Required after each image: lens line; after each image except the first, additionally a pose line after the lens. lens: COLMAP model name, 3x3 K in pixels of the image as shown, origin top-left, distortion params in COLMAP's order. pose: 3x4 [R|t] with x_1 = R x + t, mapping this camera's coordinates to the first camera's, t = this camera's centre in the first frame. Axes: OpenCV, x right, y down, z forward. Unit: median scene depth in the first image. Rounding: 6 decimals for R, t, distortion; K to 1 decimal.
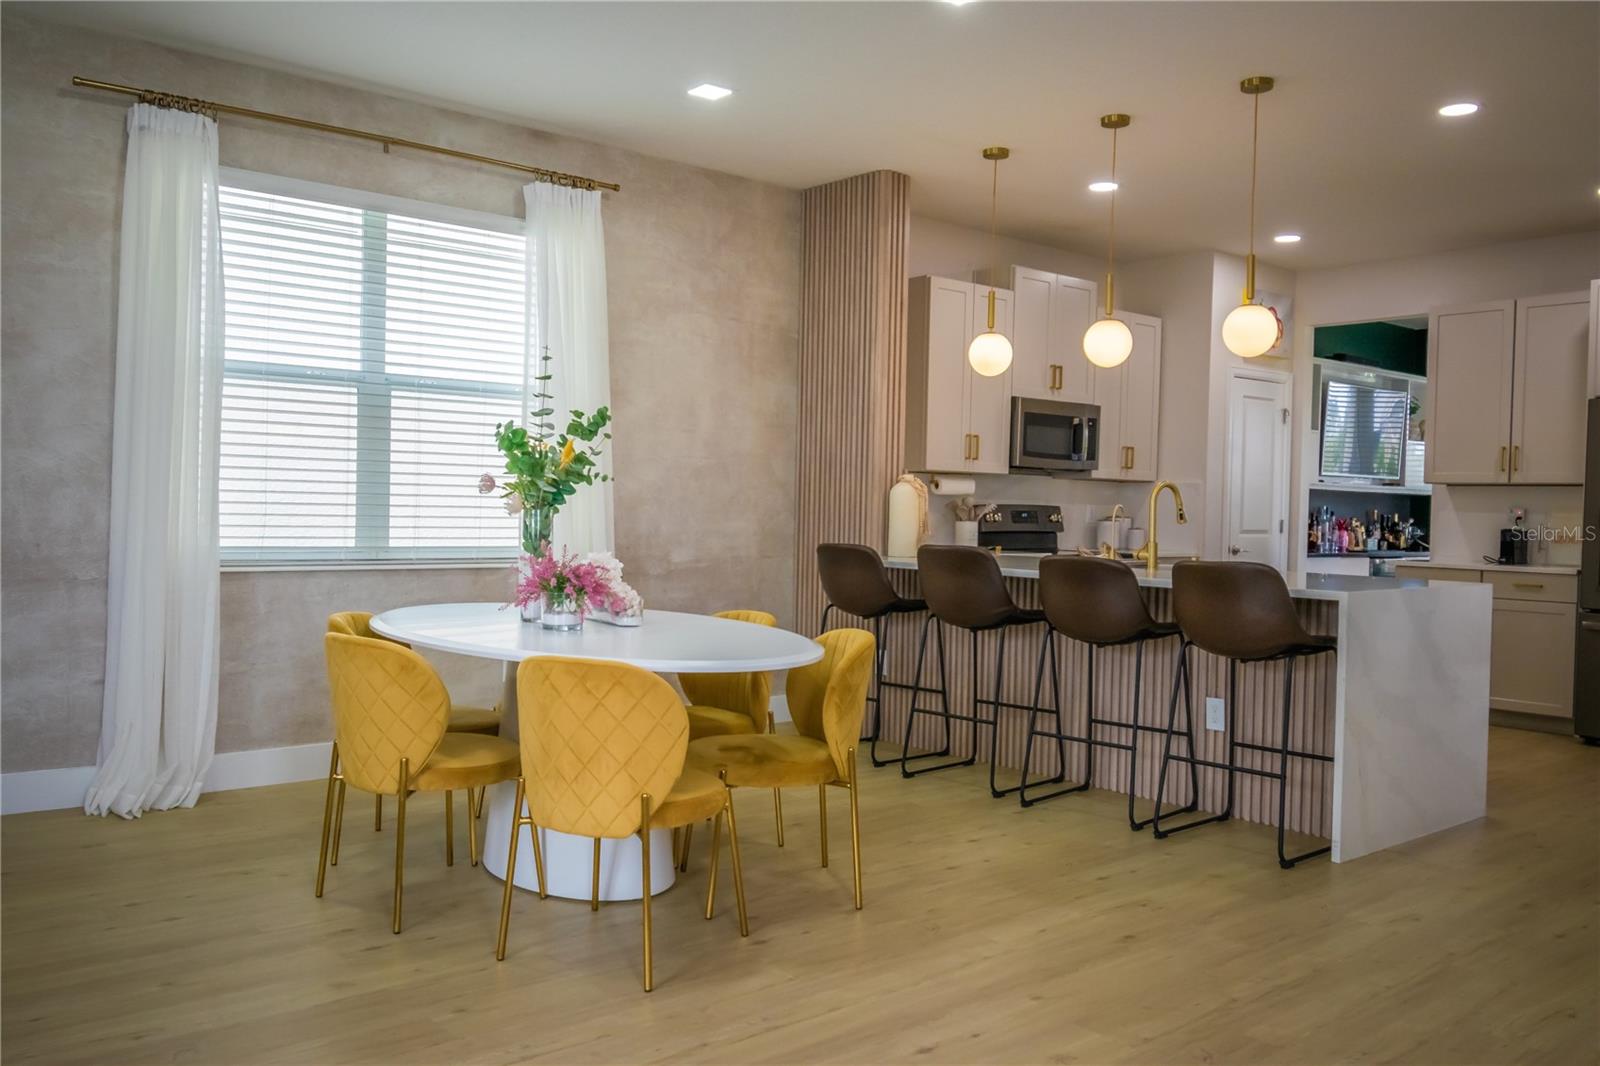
lens RADIAL K [[1282.8, 0, 800.0], [0, 1282.8, 533.0], [0, 0, 1]] dist [0.005049, 0.001601]
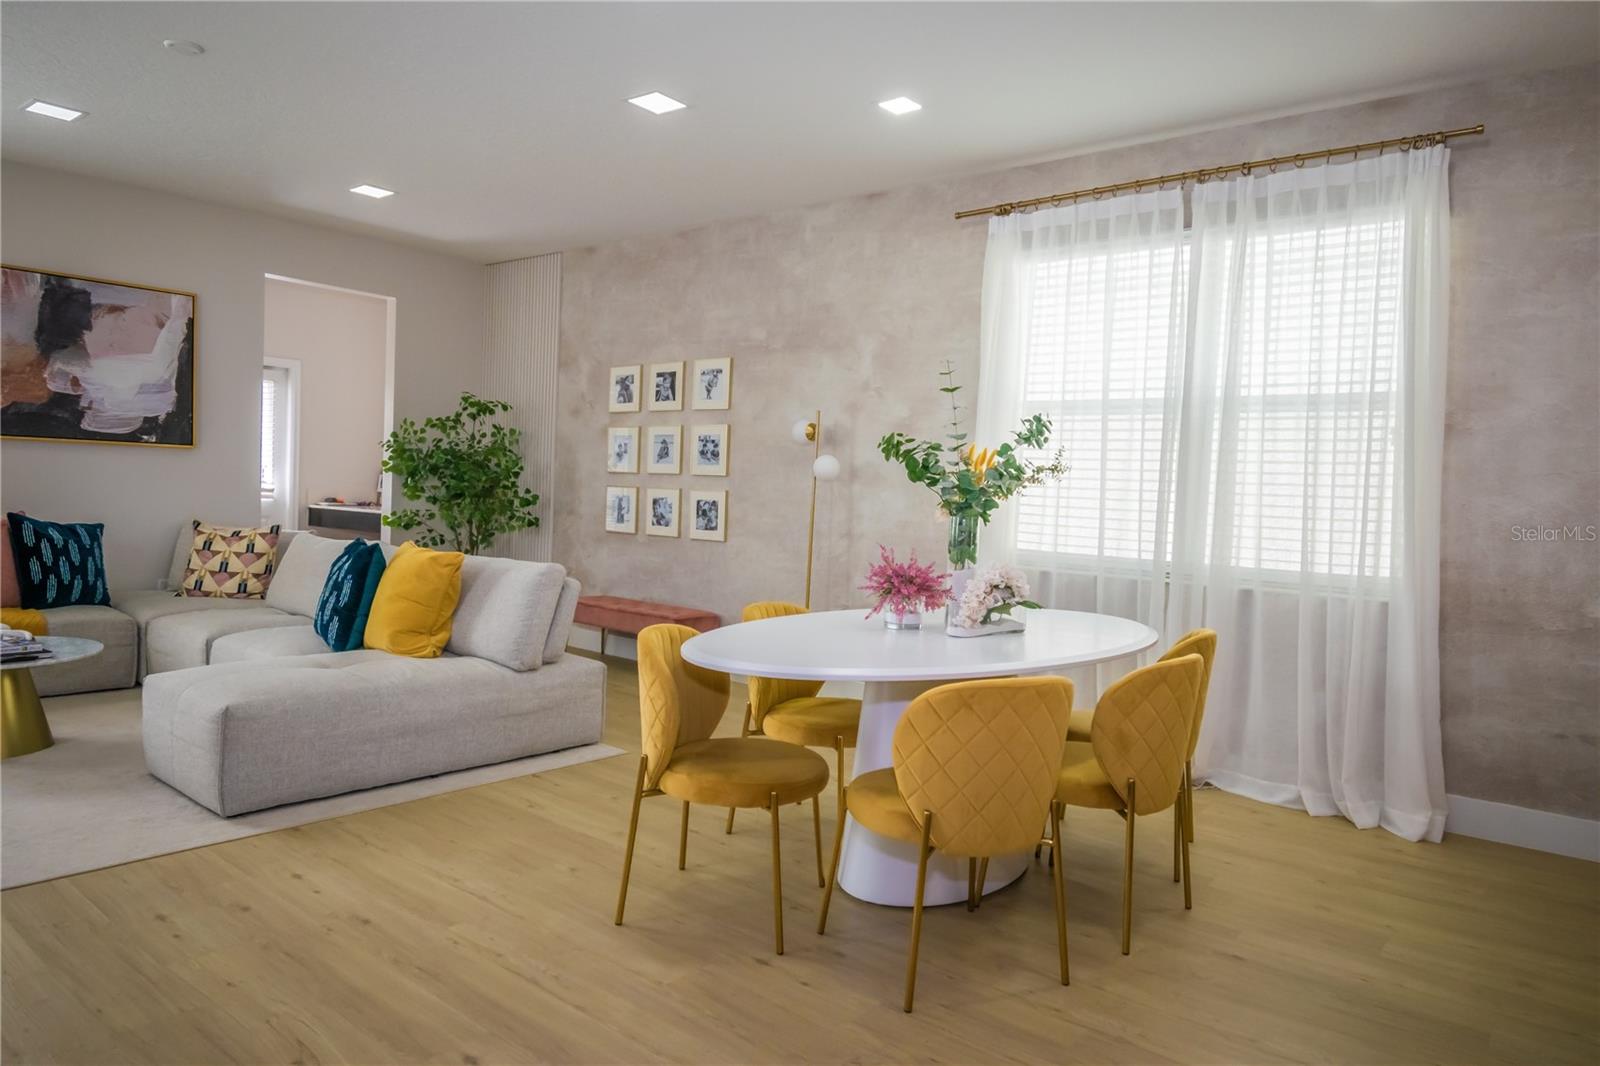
lens RADIAL K [[1019.0, 0, 800.0], [0, 1019.0, 533.0], [0, 0, 1]] dist [0.030862, -0.042590]
pose [[0.182060, 0.029629, -0.982841, 0.323493], [-0.059068, 0.998070, 0.019147, -0.007332], [0.981512, 0.054569, 0.183459, 0.394693]]
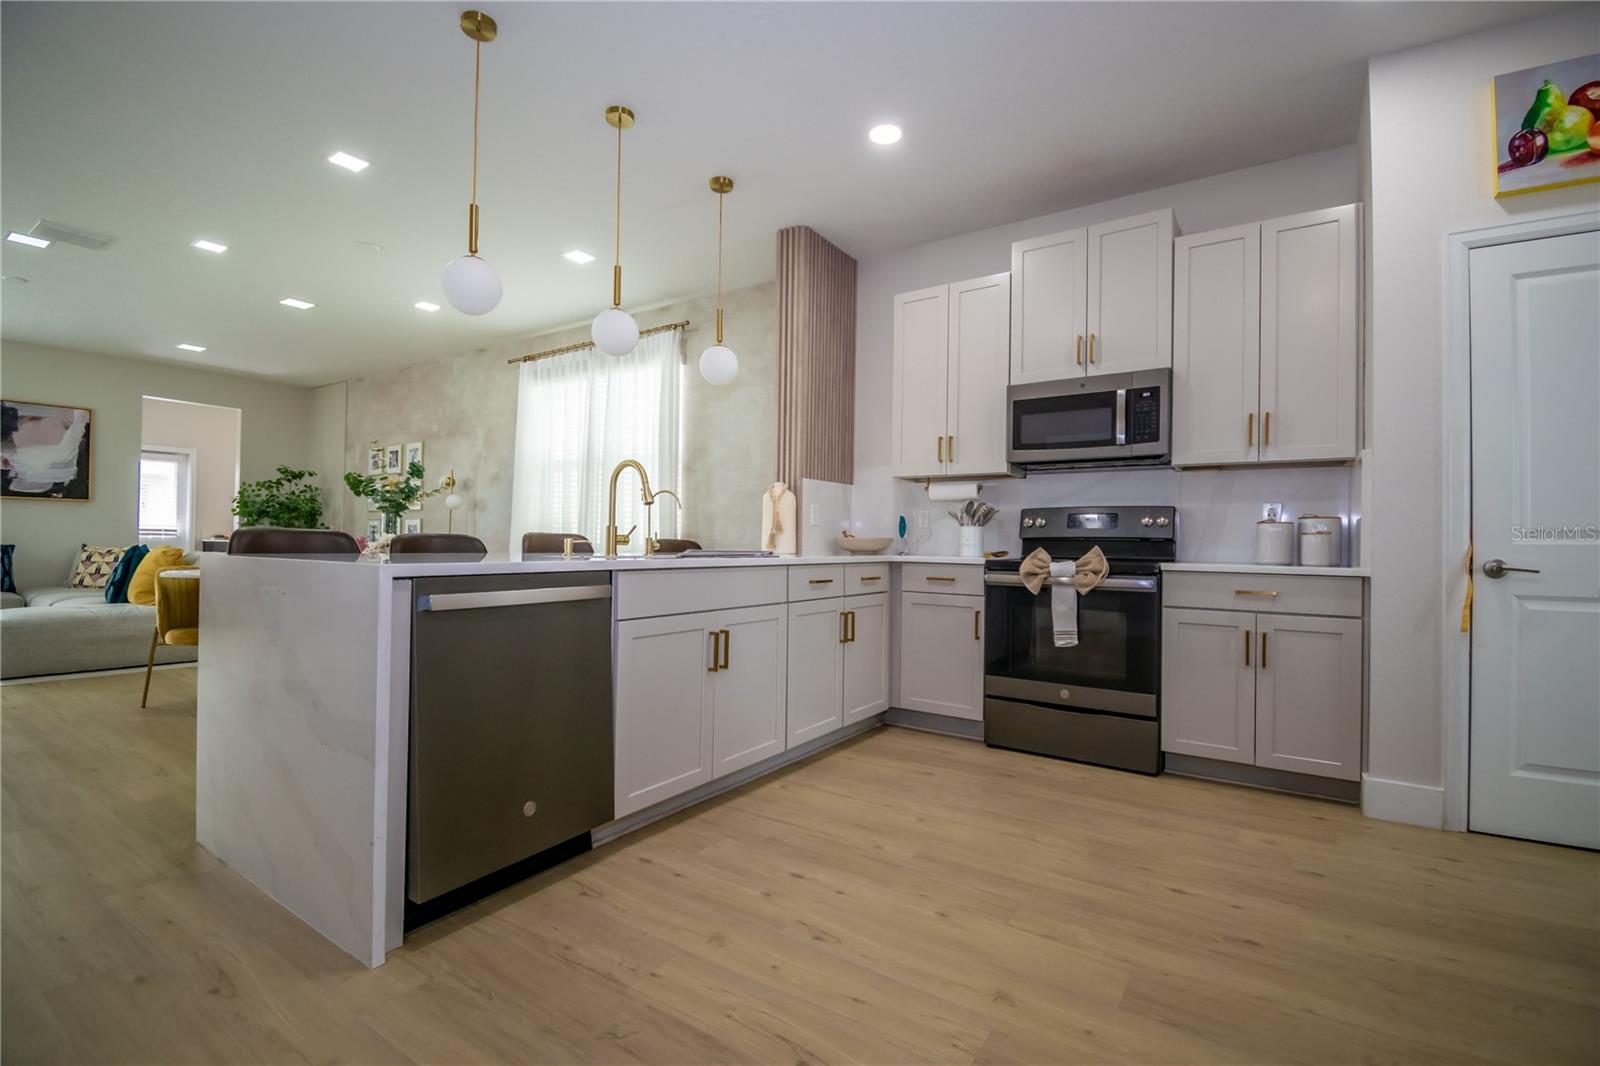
lens RADIAL K [[707.2, 0, 804.5], [0, 707.2, 534.5], [0, 0, 1]] dist [0.015221, -0.021412]
pose [[0.286433, -0.026005, -0.957747, 0.599840], [-0.029676, 0.998911, -0.035998, 0.020193], [0.957640, 0.038733, 0.285350, 0.724510]]
